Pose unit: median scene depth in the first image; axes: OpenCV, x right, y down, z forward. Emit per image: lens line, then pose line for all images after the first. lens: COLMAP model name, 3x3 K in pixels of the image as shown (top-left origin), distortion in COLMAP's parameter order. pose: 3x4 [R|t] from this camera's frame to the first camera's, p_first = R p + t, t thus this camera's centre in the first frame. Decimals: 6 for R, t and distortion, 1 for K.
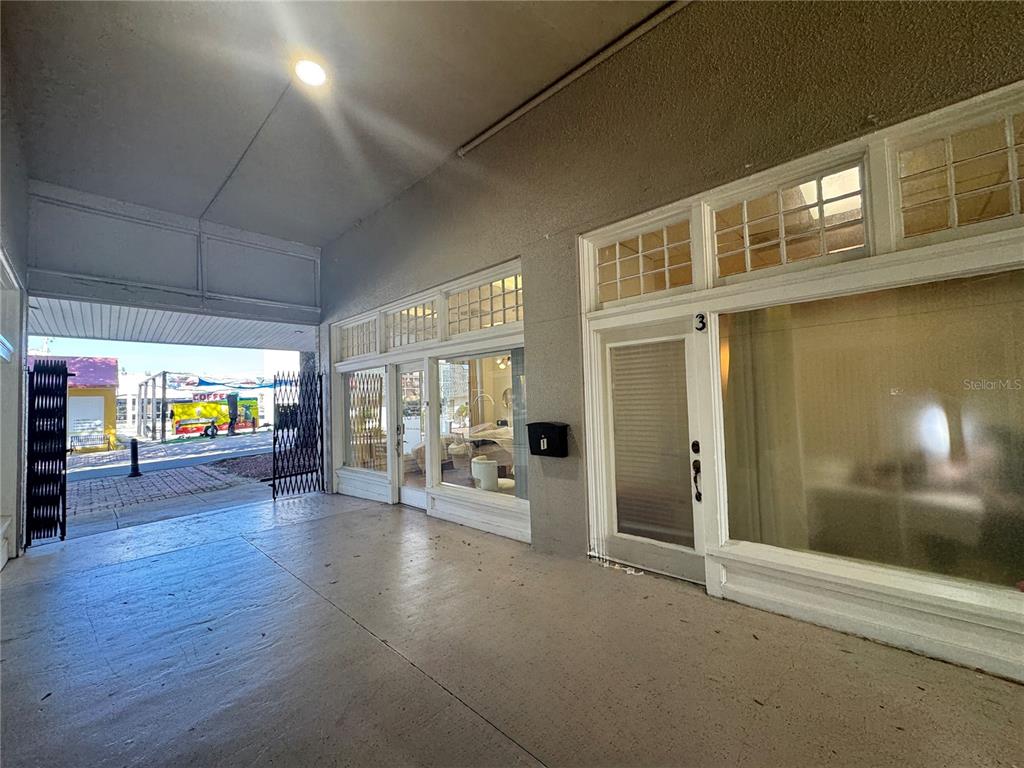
lens RADIAL K [[409.3, 0, 510.0], [0, 409.3, 384.7], [0, 0, 1]] dist [-0.002795, 0.000253]
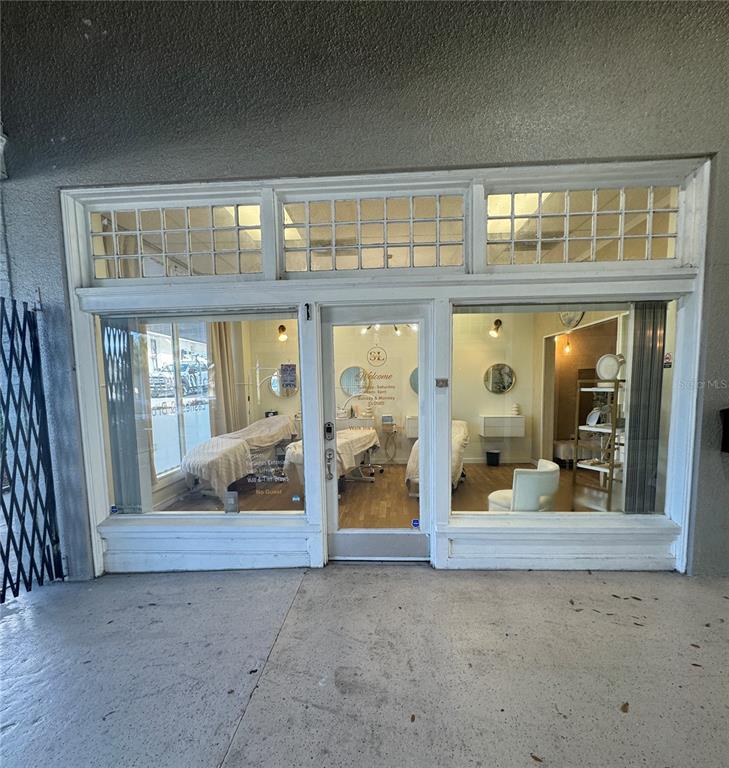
lens RADIAL K [[417.7, 0, 346.2], [0, 417.7, 422.9], [0, 0, 1]] dist [0.003203, -0.000500]
pose [[0.771598, -0.042890, 0.634663, -0.365894], [-0.031278, 0.993959, 0.105198, 0.025252], [-0.635341, -0.101021, 0.765596, 0.342789]]
